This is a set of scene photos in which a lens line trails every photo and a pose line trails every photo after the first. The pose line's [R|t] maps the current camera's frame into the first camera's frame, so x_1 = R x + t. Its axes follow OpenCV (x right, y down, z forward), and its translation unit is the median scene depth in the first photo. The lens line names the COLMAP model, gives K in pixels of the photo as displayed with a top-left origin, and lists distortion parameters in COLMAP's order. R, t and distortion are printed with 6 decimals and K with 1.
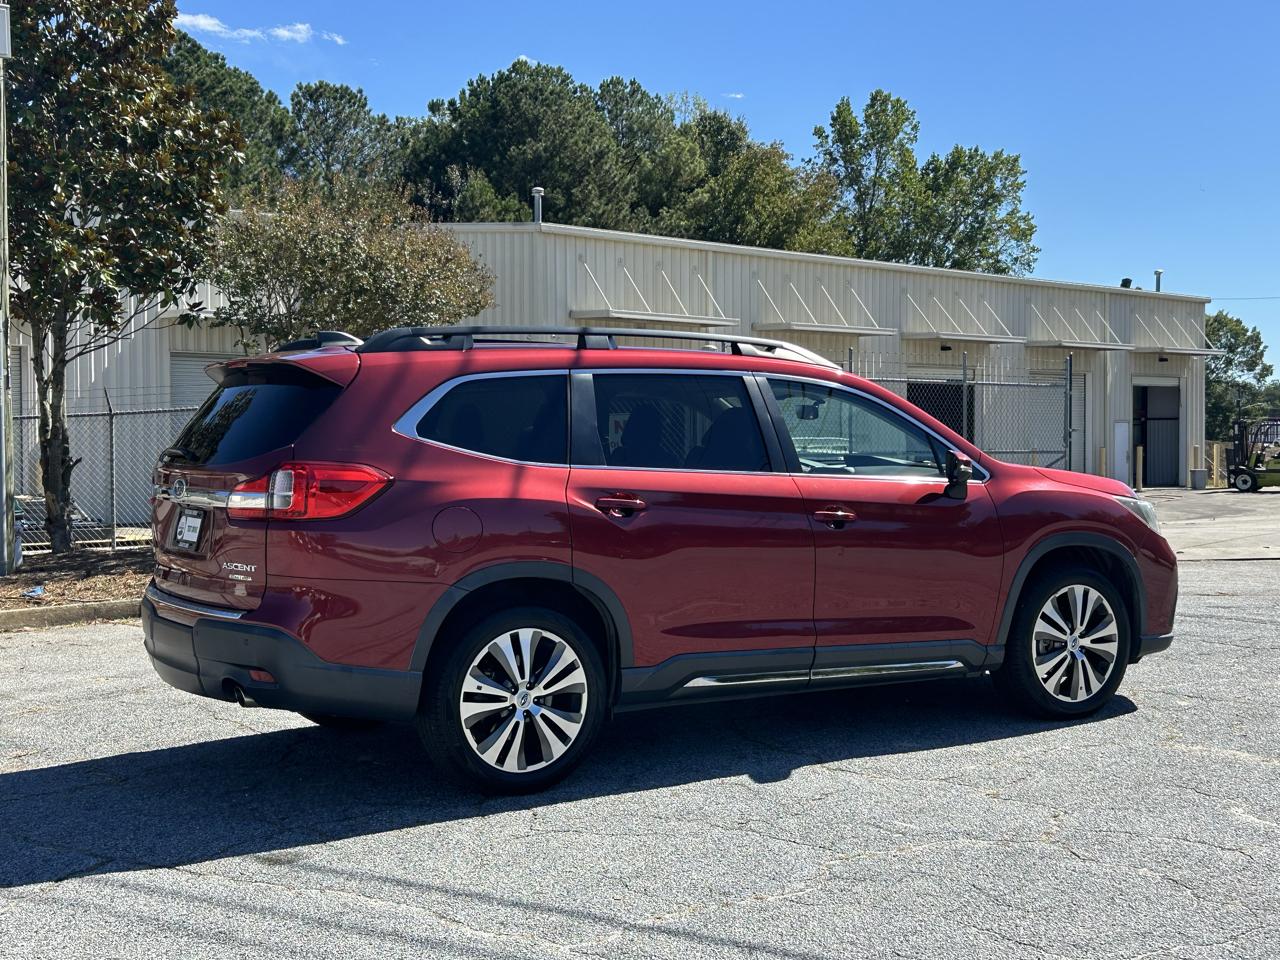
lens RADIAL K [[1695.1, 0, 633.8], [0, 1695.1, 475.2], [0, 0, 1]] dist [0.200427, -0.631976]
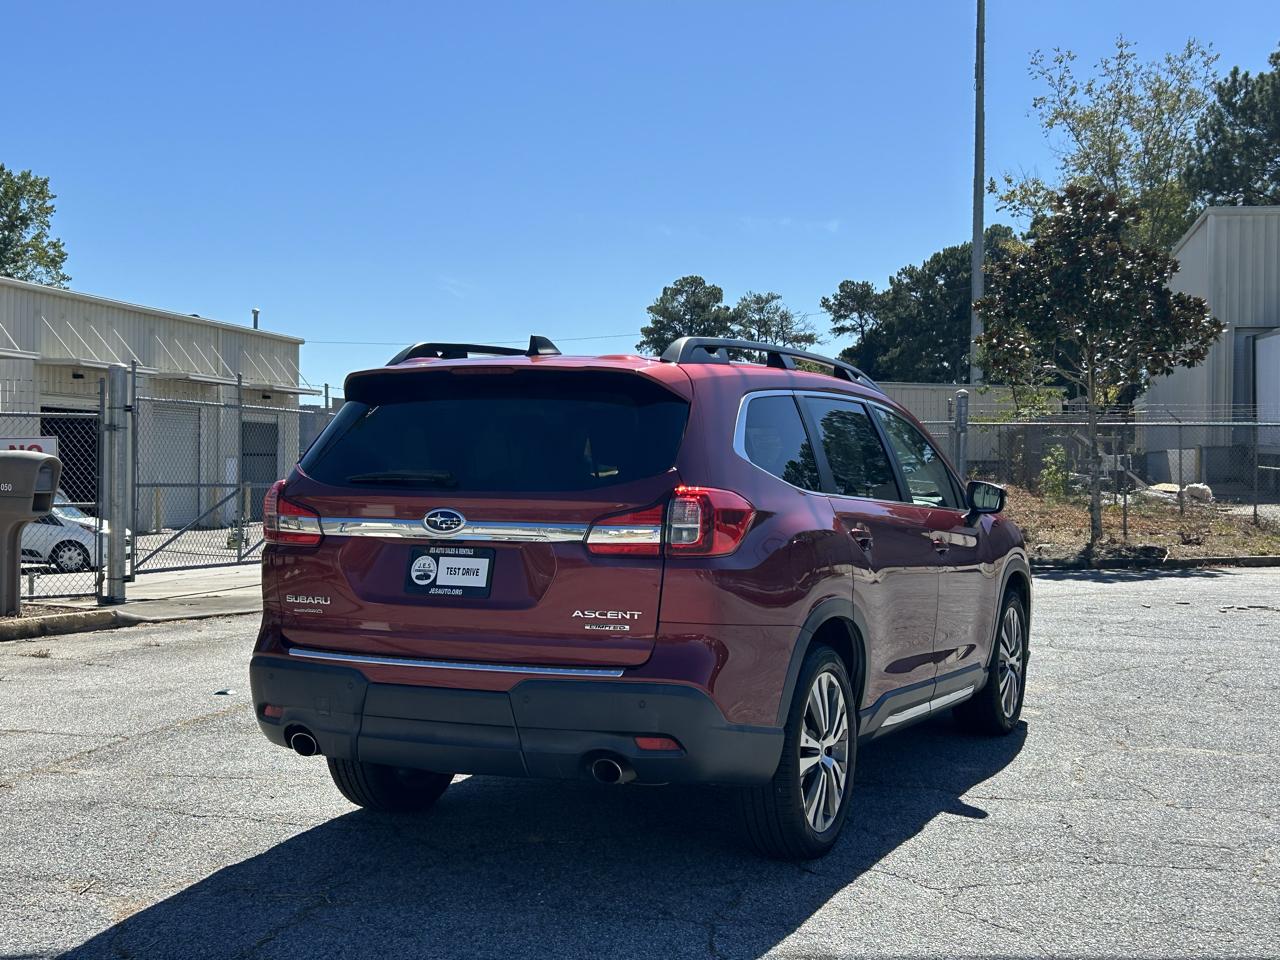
lens RADIAL K [[1695.1, 0, 633.8], [0, 1695.1, 475.2], [0, 0, 1]] dist [0.200427, -0.631976]
pose [[0.829663, 0.008634, 0.558198, -0.100754], [0.002978, 0.999798, -0.019891, 0.000328], [-0.558257, 0.018165, 0.829469, 0.045168]]
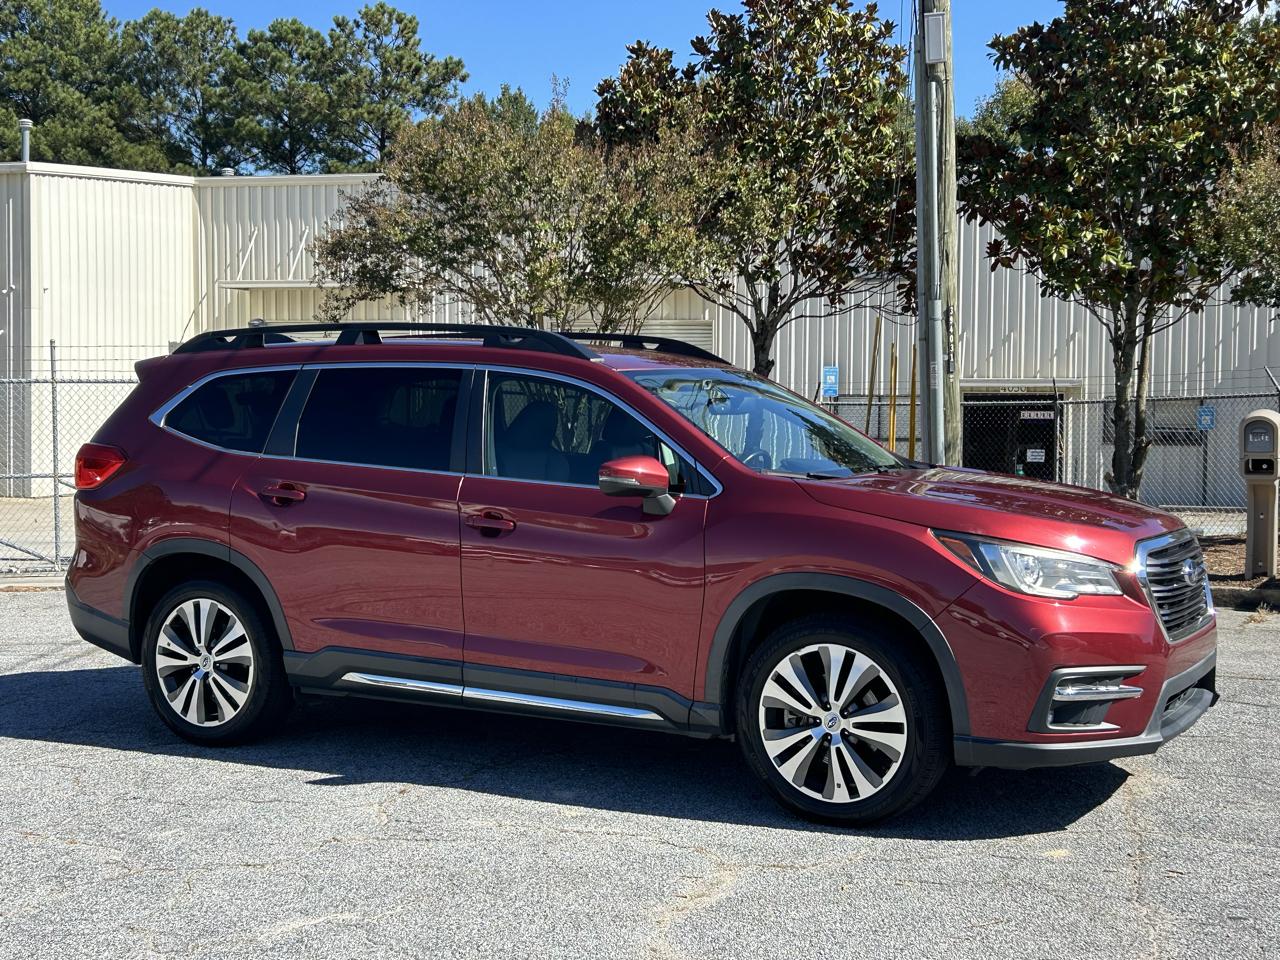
lens RADIAL K [[1695.9, 0, 637.3], [0, 1695.9, 475.6], [0, 0, 1]] dist [0.165423, -0.493871]
pose [[0.492492, 0.047170, -0.869038, 0.160207], [-0.032841, 0.998826, 0.035603, -0.006118], [0.869697, 0.011005, 0.493463, 0.105445]]
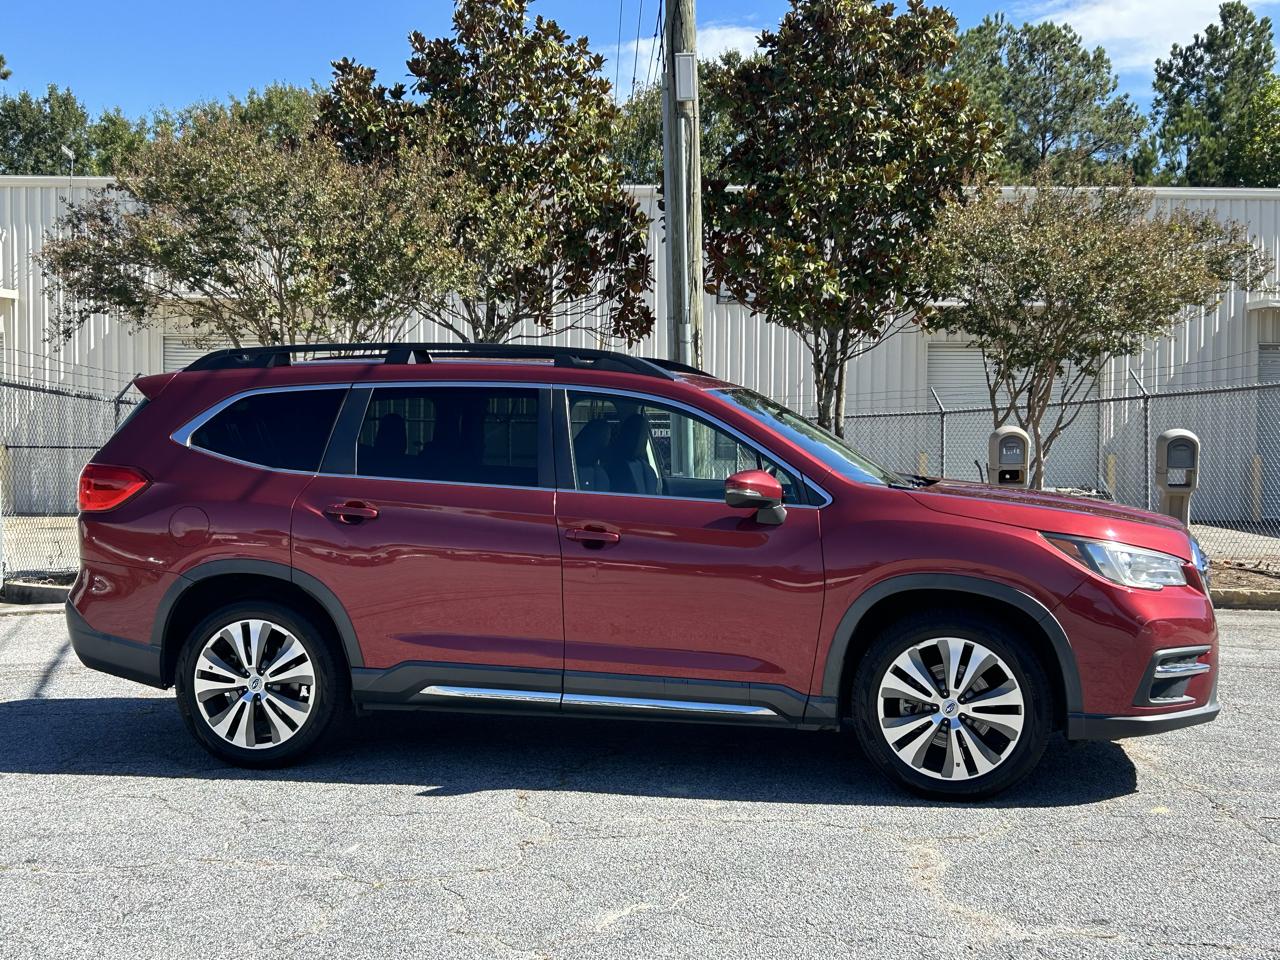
lens RADIAL K [[1695.1, 0, 633.8], [0, 1695.1, 475.2], [0, 0, 1]] dist [0.200427, -0.631976]
pose [[0.713728, 0.031380, -0.699720, 0.135336], [-0.027872, 0.999477, 0.016392, -0.004392], [0.699868, 0.007803, 0.714230, 0.057499]]
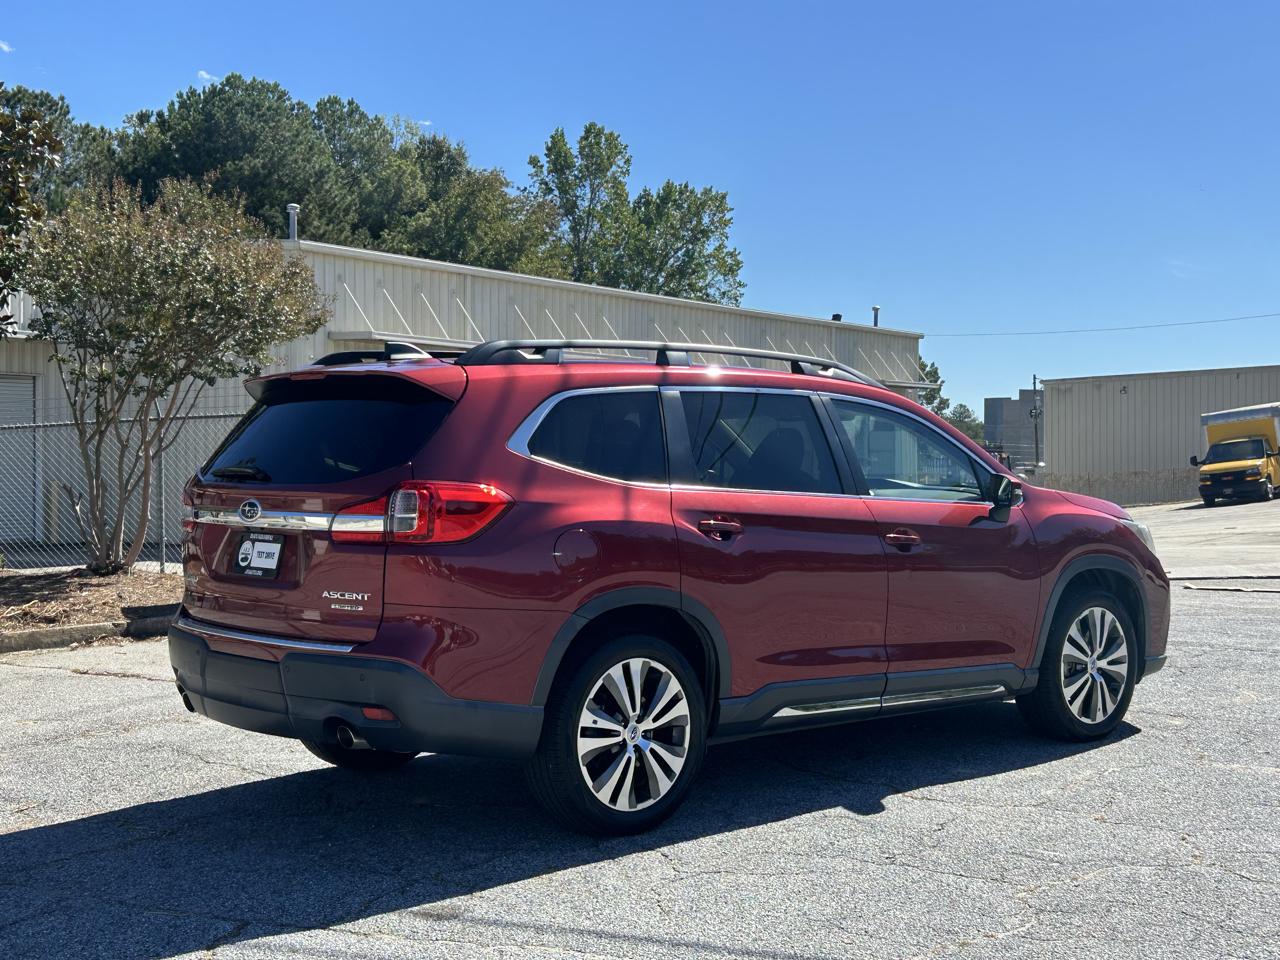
lens RADIAL K [[1695.1, 0, 633.8], [0, 1695.1, 475.2], [0, 0, 1]] dist [0.200427, -0.631976]
pose [[0.983601, 0.003868, 0.180318, -0.036035], [-0.000982, 0.999870, -0.016094, 0.000510], [-0.180357, 0.015653, 0.983477, 0.010107]]
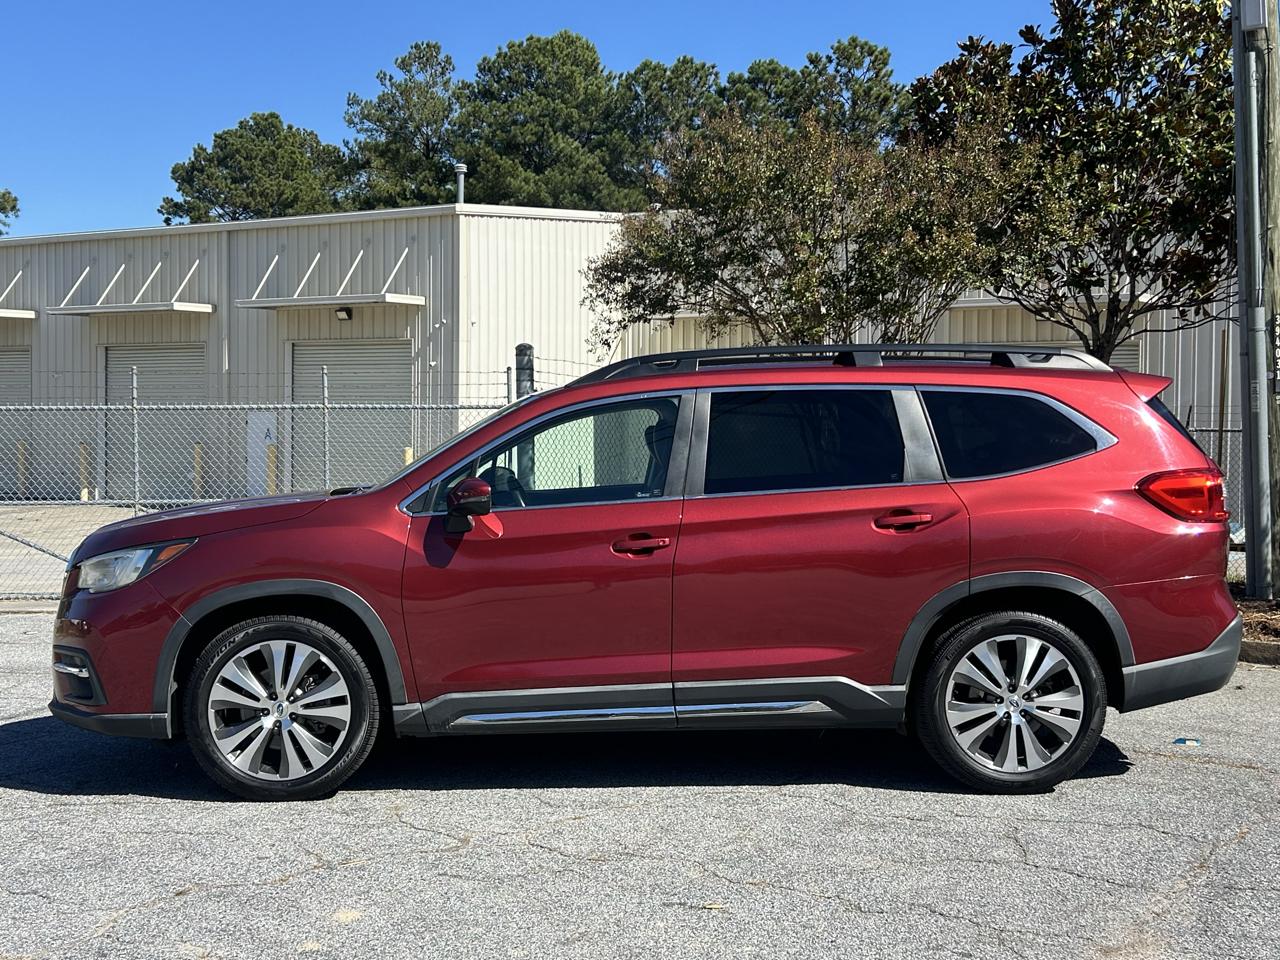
lens RADIAL K [[1639.5, 0, 640.0], [0, 1639.5, 480.0], [0, 0, 1]] dist [0.173283, -0.482095]
pose [[0.207964, 0.040590, -0.977294, 0.144997], [-0.035147, 0.998803, 0.034005, -0.007858], [0.977505, 0.027277, 0.209141, 0.169051]]
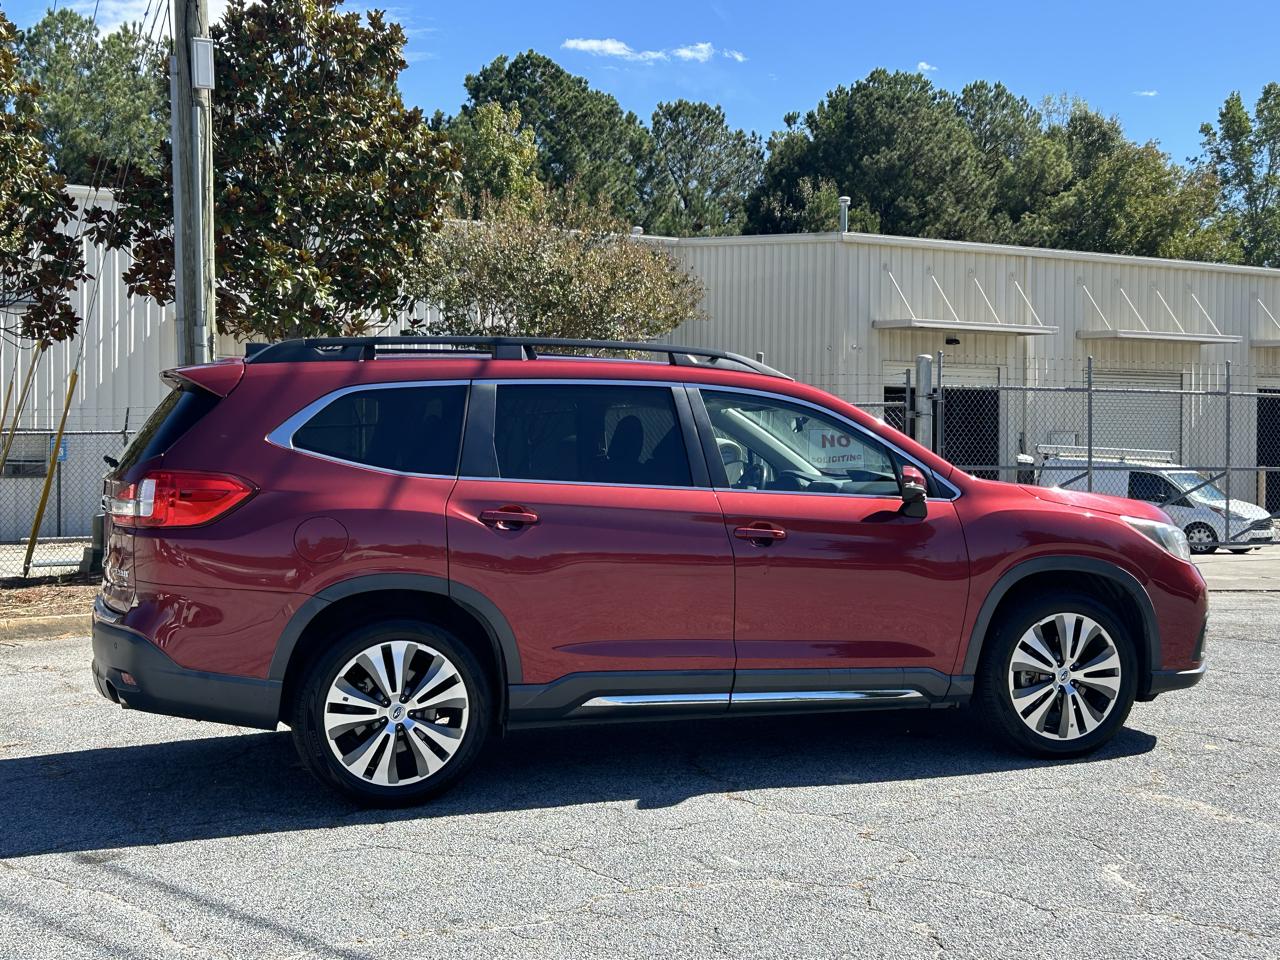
lens RADIAL K [[1695.9, 0, 637.3], [0, 1695.9, 475.6], [0, 0, 1]] dist [0.165423, -0.493871]
pose [[0.974292, 0.010890, -0.225028, 0.044975], [-0.012368, 0.999910, -0.005157, -0.000443], [0.224951, 0.007807, 0.974339, 0.009377]]
